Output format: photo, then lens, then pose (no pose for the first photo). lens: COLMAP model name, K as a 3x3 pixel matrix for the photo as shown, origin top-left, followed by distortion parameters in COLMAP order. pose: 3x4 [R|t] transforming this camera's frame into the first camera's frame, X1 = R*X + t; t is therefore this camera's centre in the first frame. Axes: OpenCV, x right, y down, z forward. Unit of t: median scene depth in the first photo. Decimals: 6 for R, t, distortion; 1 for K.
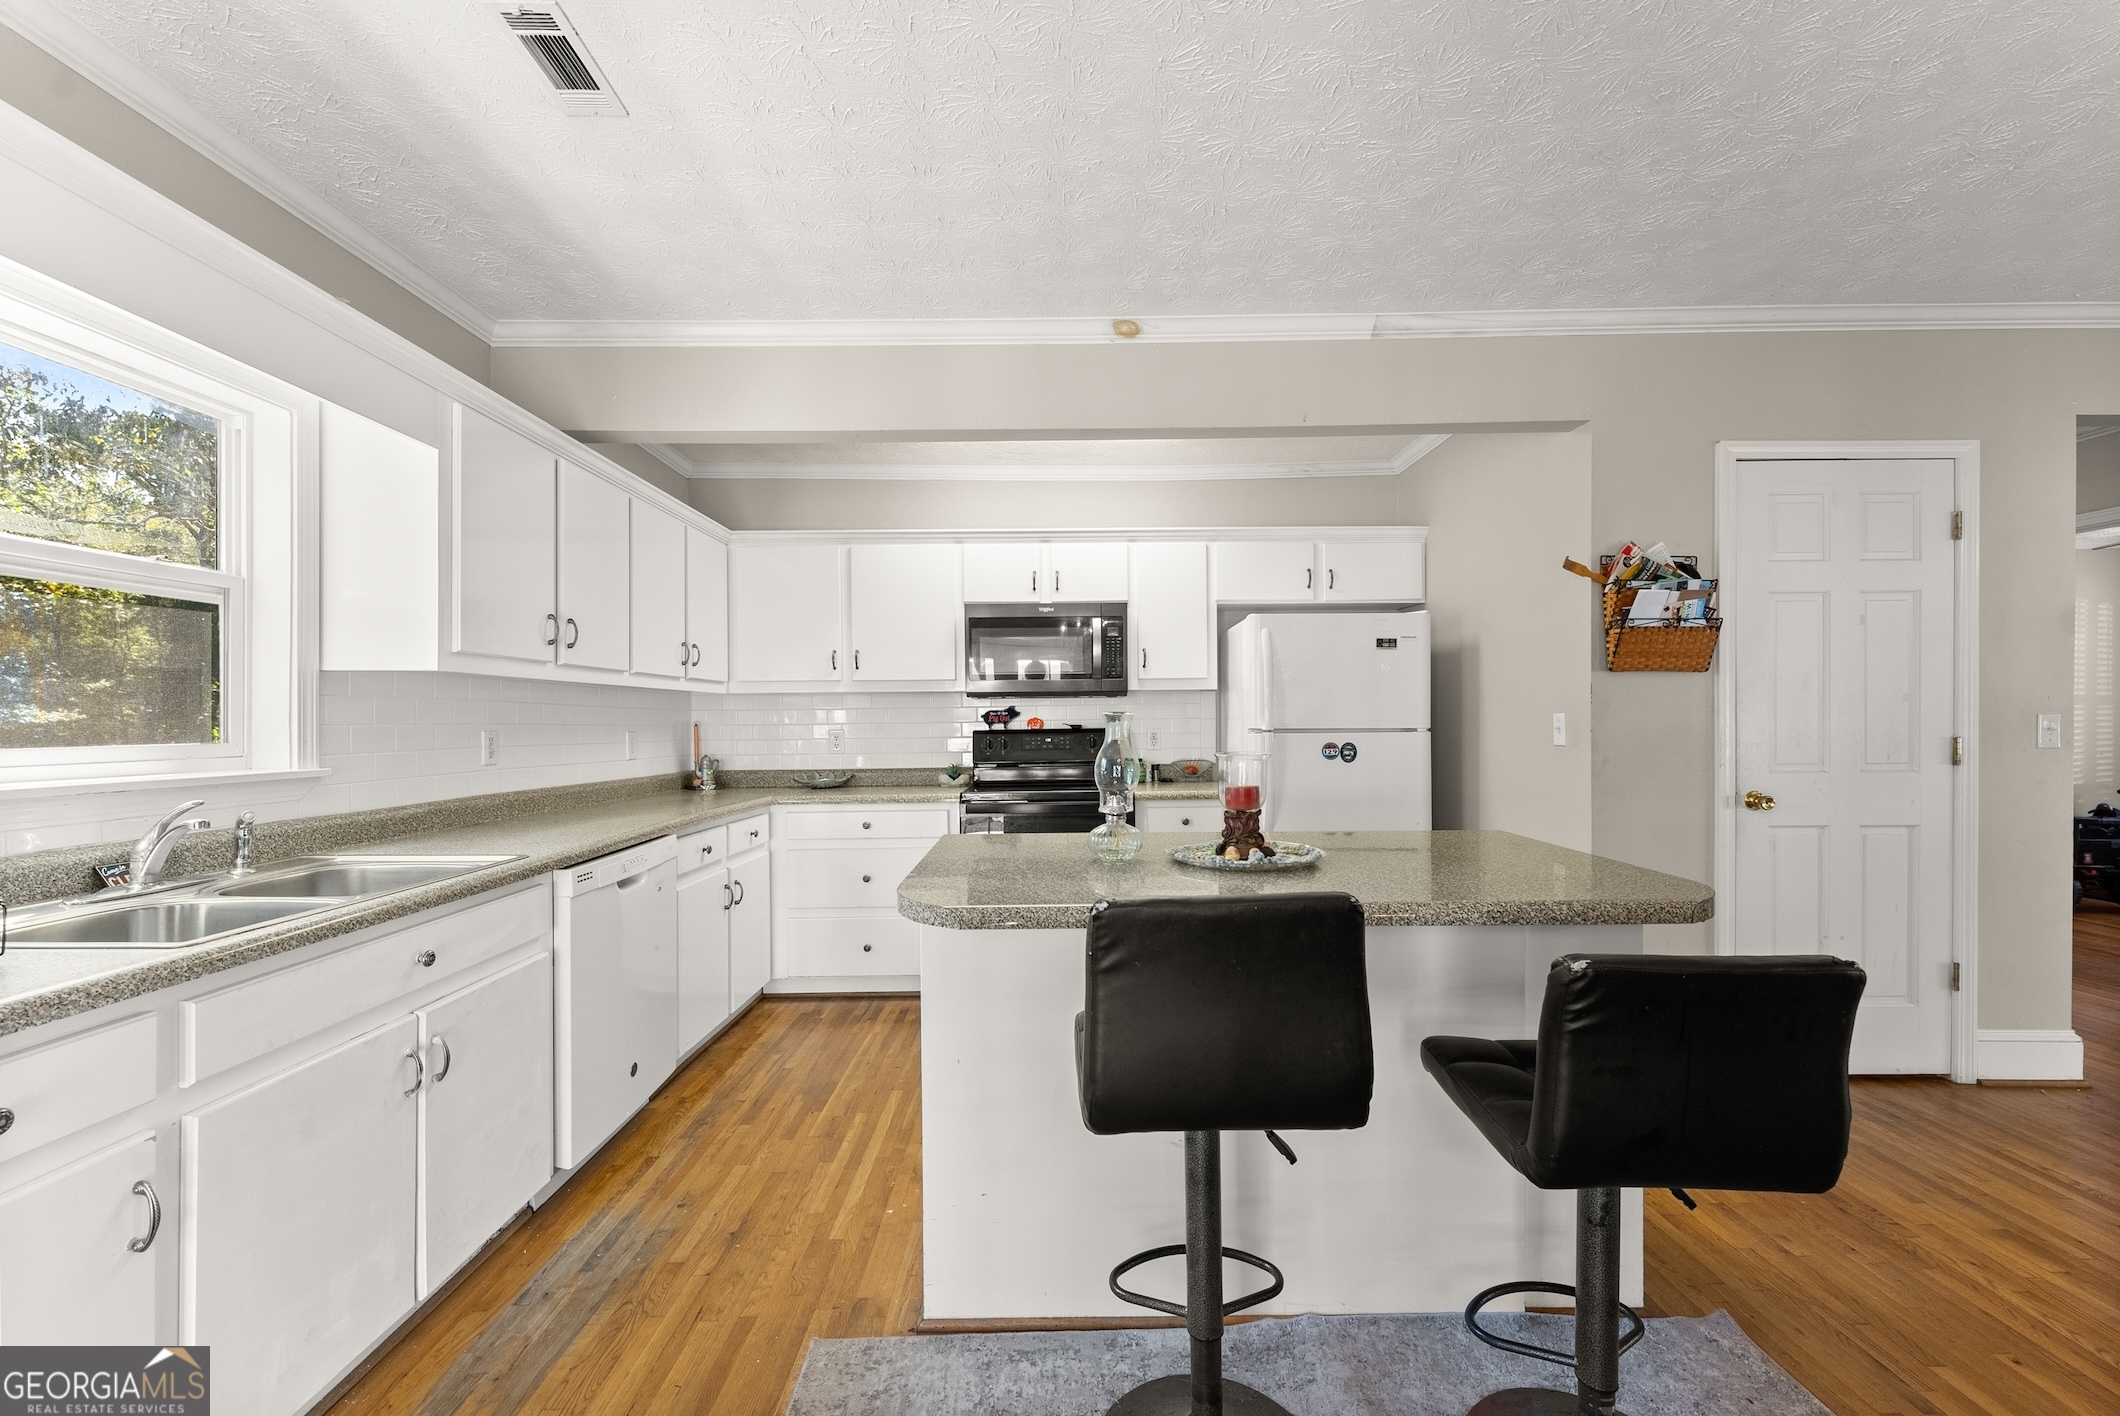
lens RADIAL K [[864.4, 0, 1056.1], [0, 864.4, 710.6], [0, 0, 1]] dist [-0.000109, -0.000143]
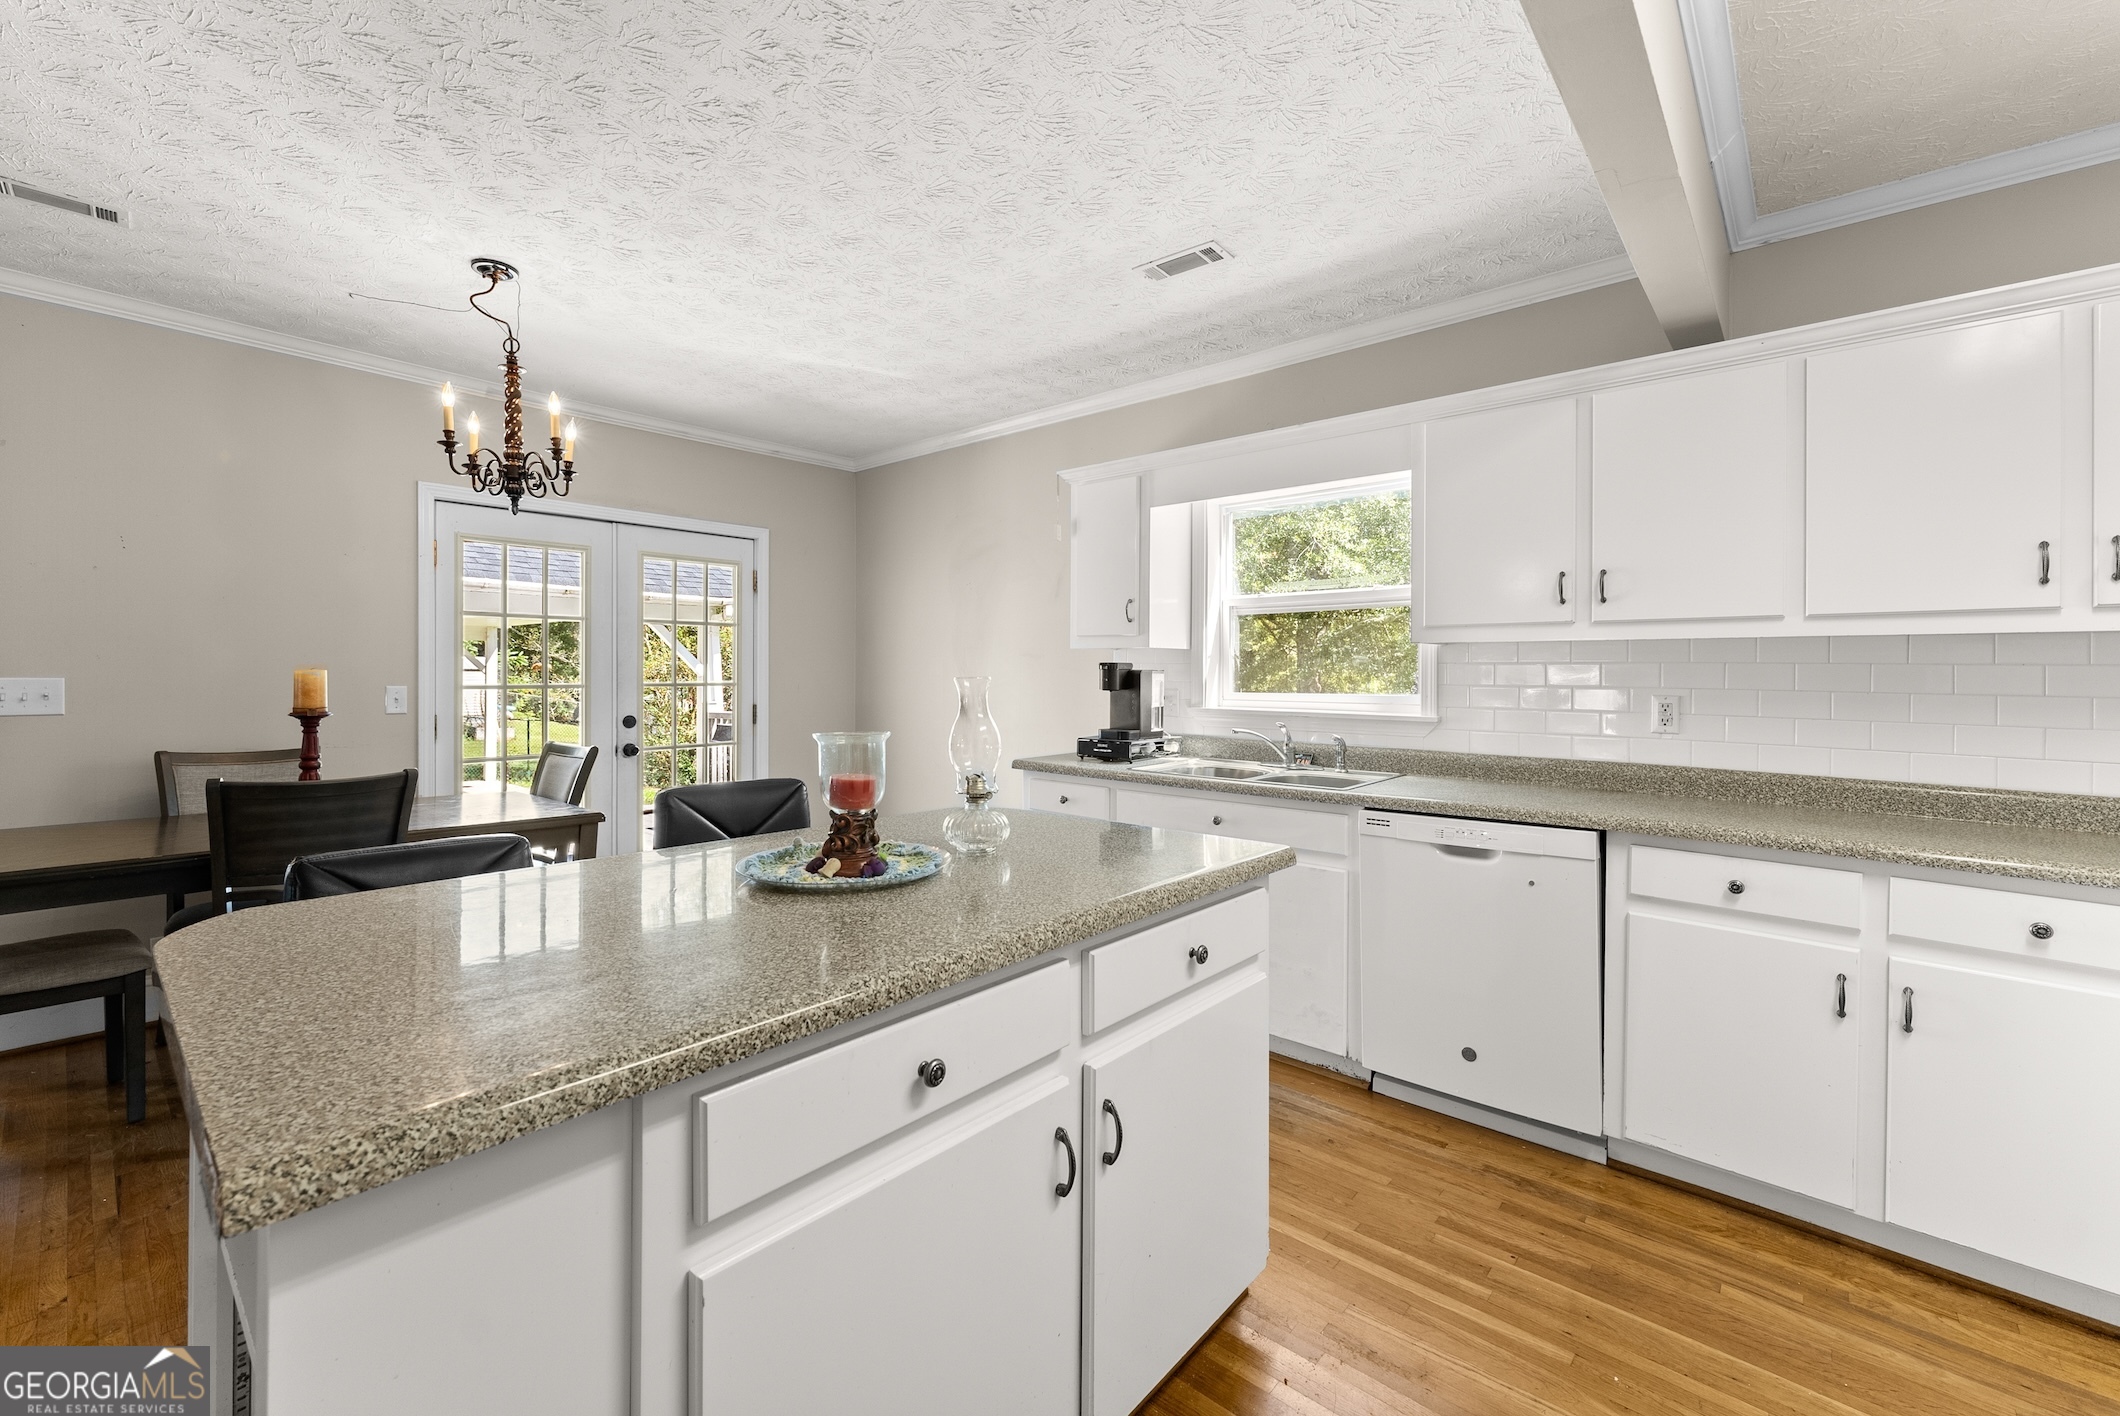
lens RADIAL K [[864.4, 0, 1058.5], [0, 864.4, 687.1], [0, 0, 1]] dist [-0.000109, -0.000143]
pose [[-0.662442, 0.008011, -0.749071, 0.477451], [-0.000996, 0.999933, 0.011575, 0.004506], [0.749113, 0.008414, -0.662389, 1.202616]]
